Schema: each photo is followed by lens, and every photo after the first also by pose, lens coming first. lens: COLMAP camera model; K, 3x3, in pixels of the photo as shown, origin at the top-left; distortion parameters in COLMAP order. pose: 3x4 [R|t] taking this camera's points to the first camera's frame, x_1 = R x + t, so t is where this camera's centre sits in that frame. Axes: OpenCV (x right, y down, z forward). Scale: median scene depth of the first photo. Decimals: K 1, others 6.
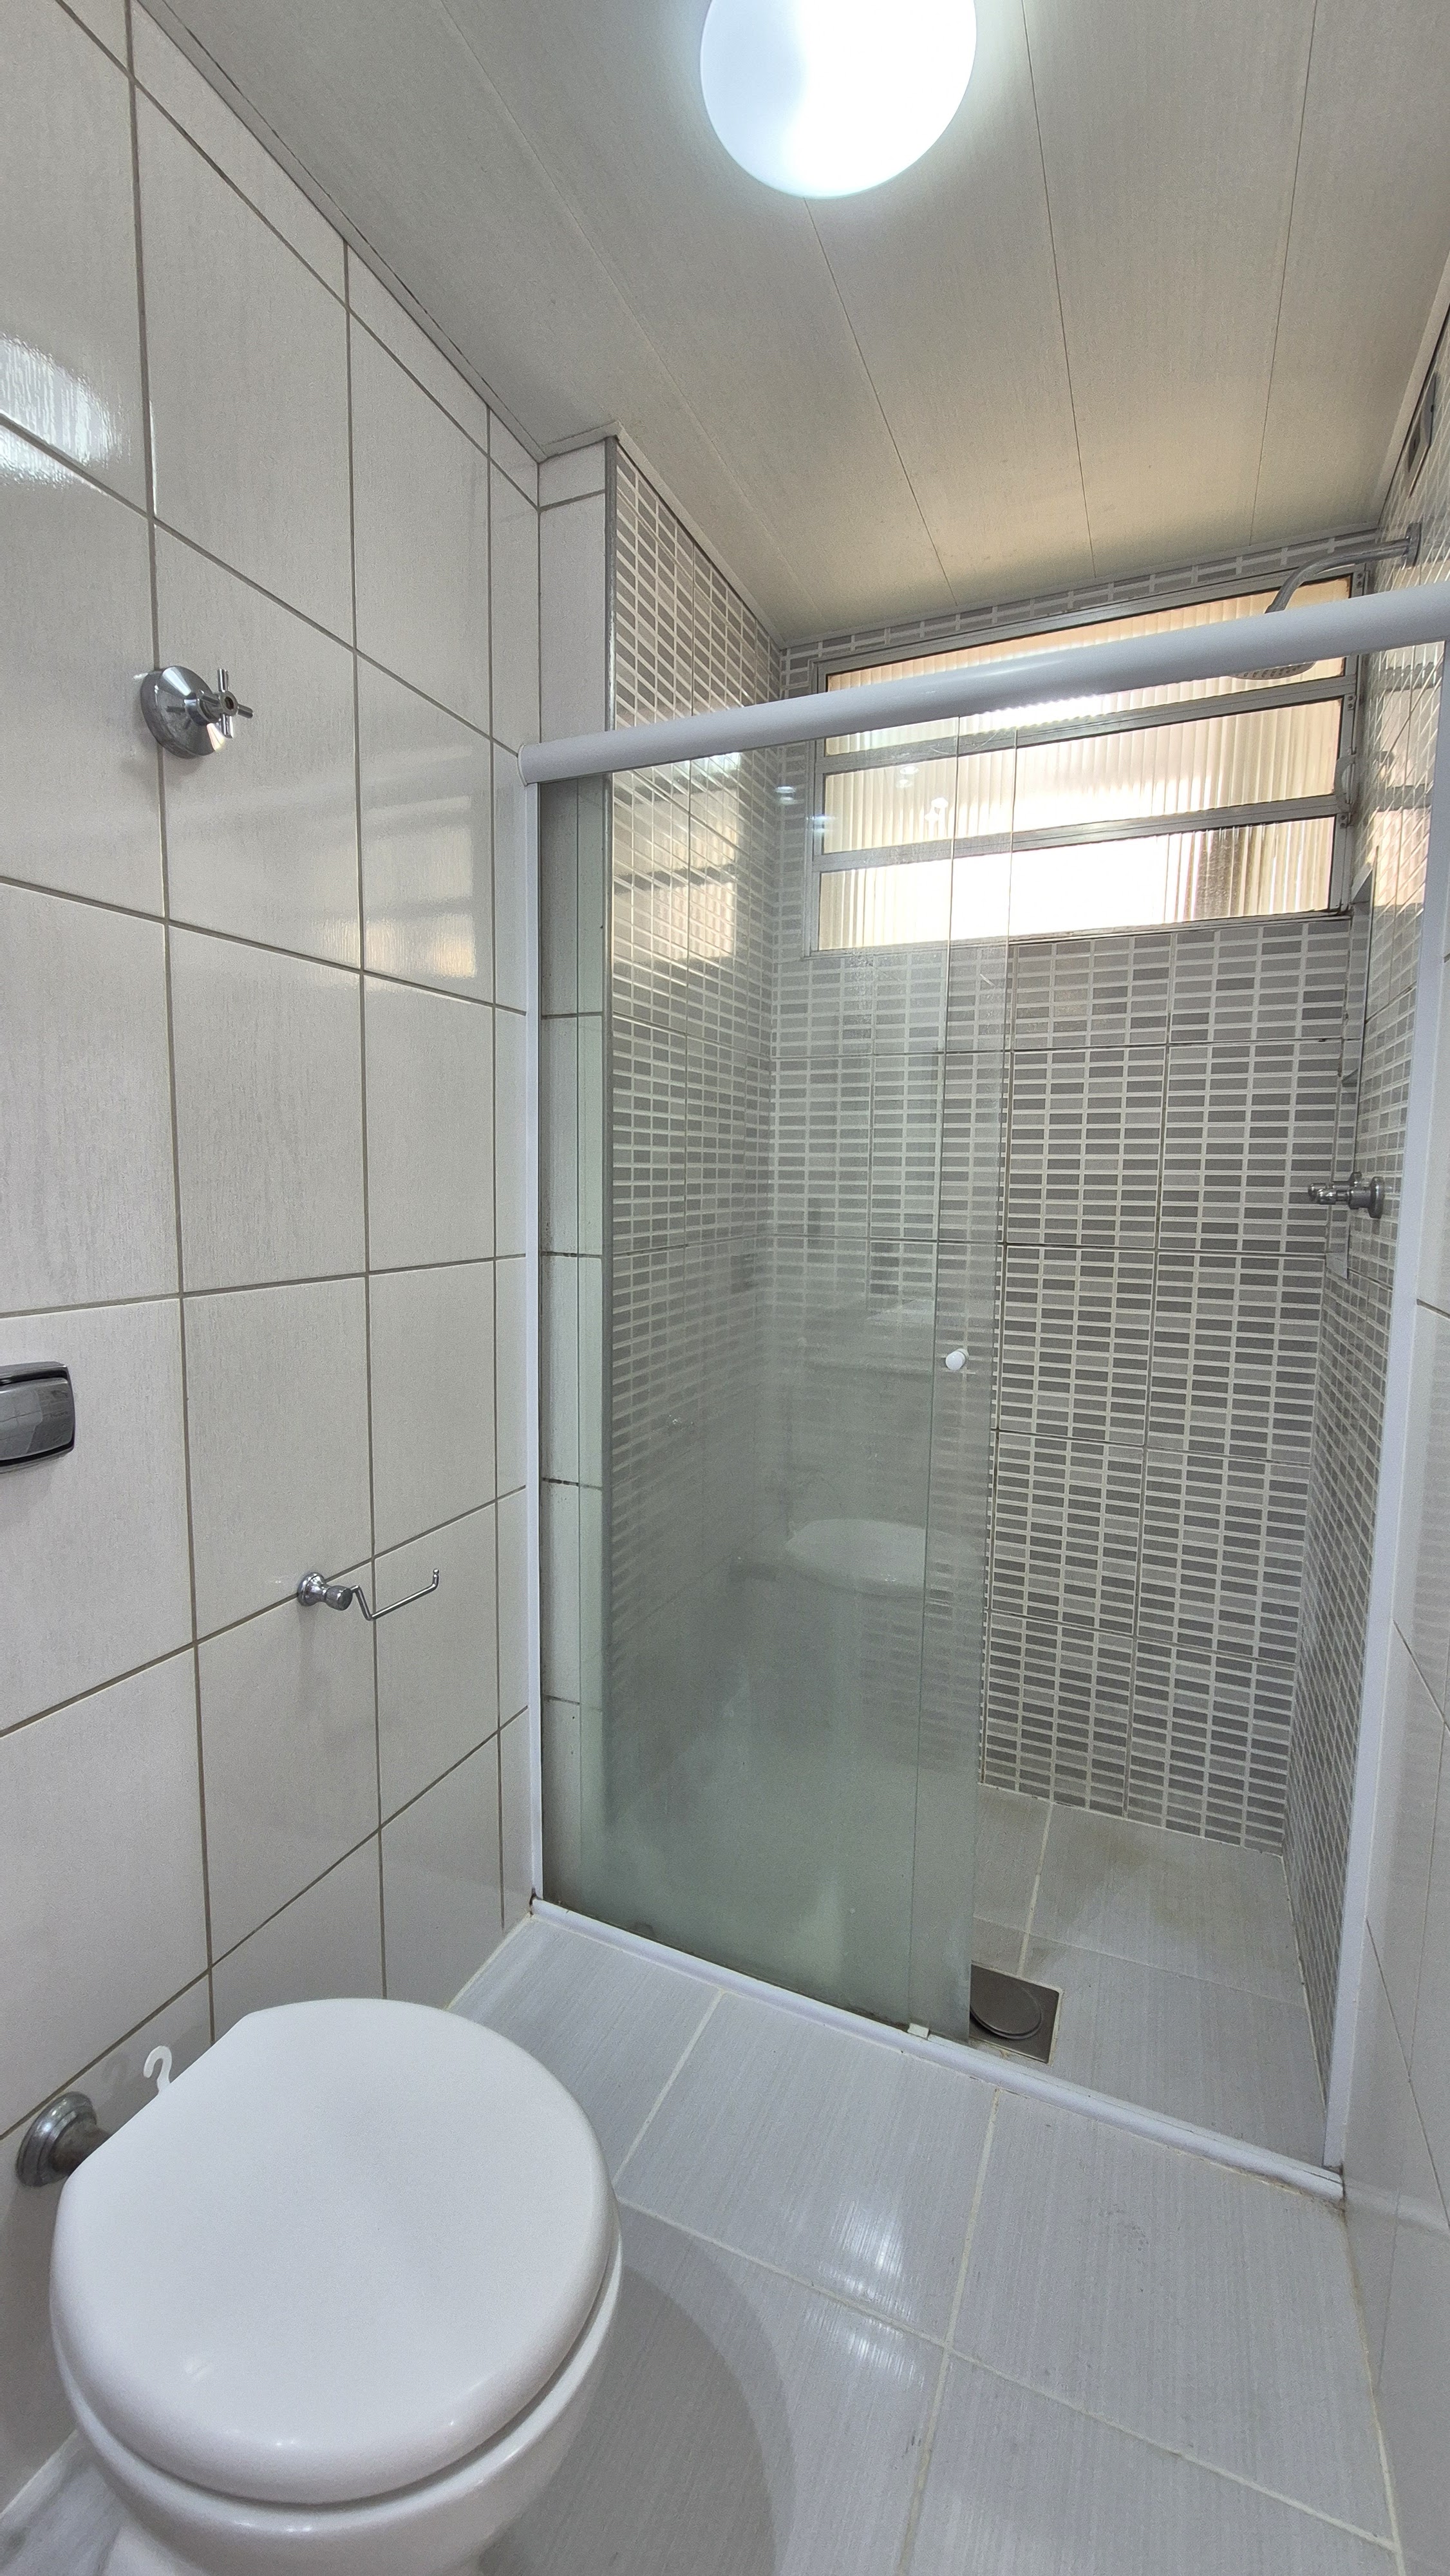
lens RADIAL K [[1058.2, 0, 715.8], [0, 1058.2, 1283.6], [0, 0, 1]] dist [0.001435, 0.001686]
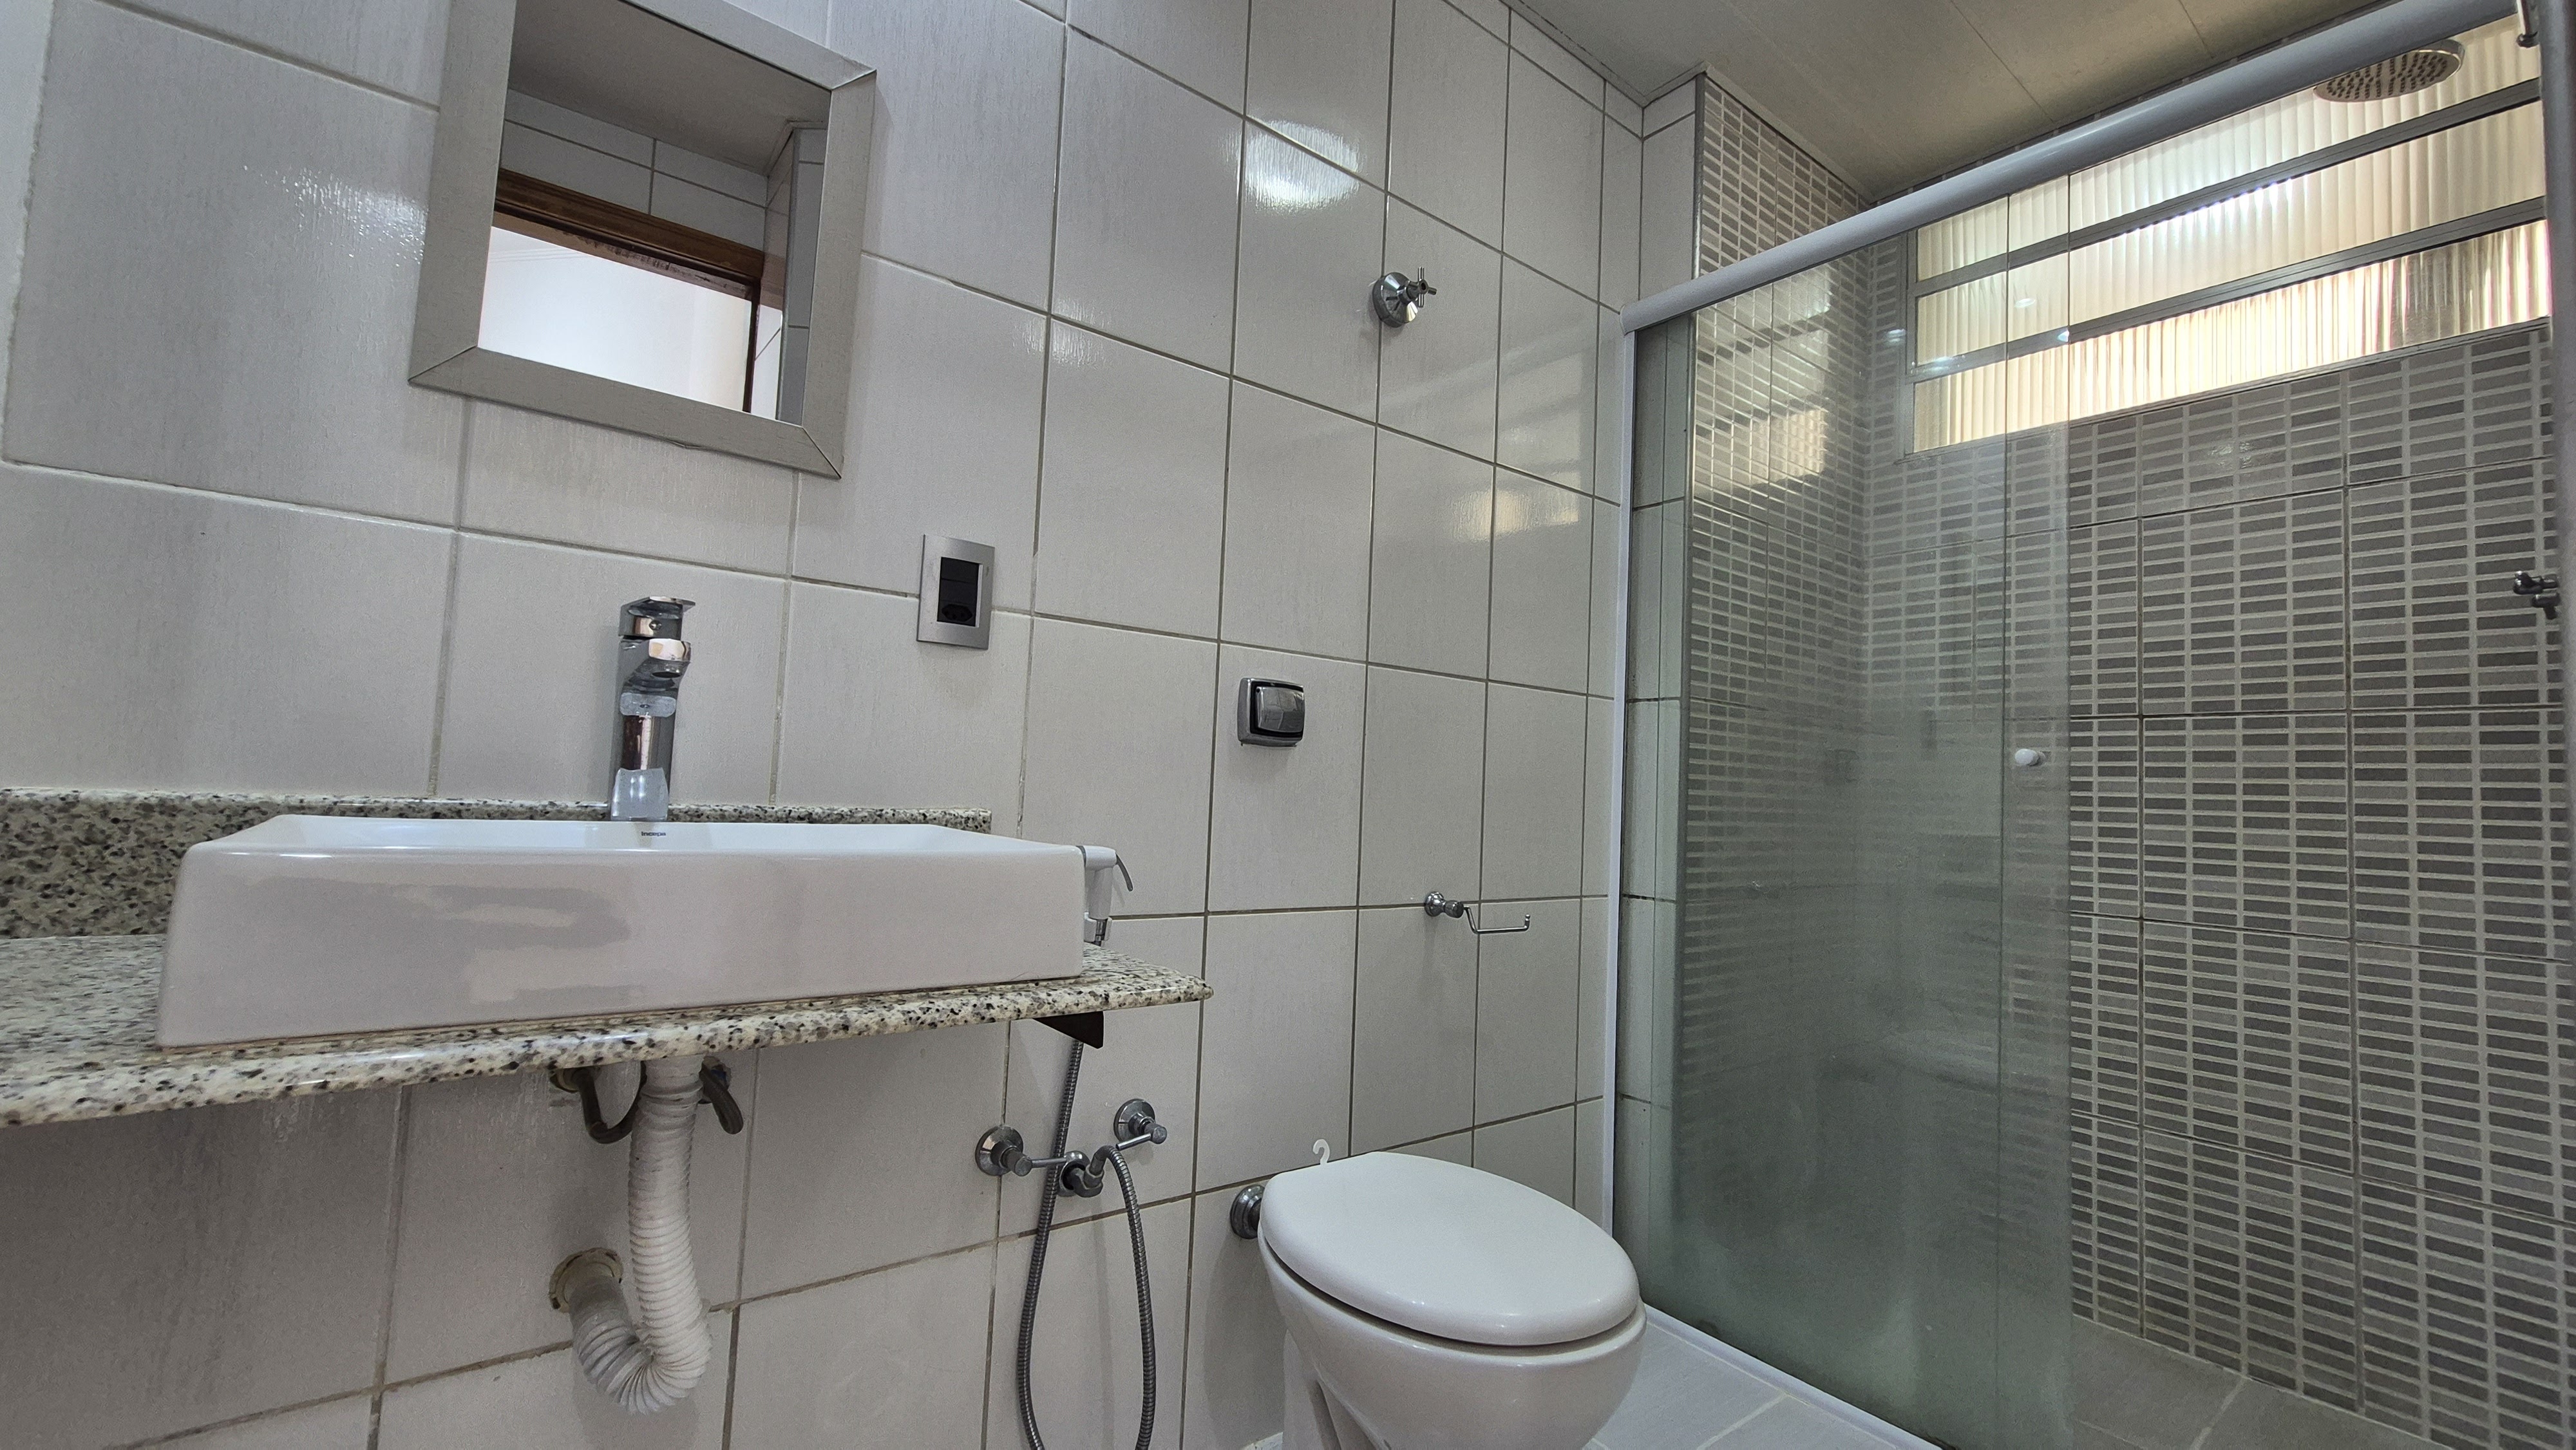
lens RADIAL K [[1058.2, 0, 1291.7], [0, 1058.2, 728.0], [0, 0, 1]] dist [0.001435, 0.001686]
pose [[0.878145, -0.002759, -0.478386, 0.067424], [-0.080639, 0.984821, -0.153702, 0.197591], [0.471549, 0.173550, 0.864594, -0.188822]]
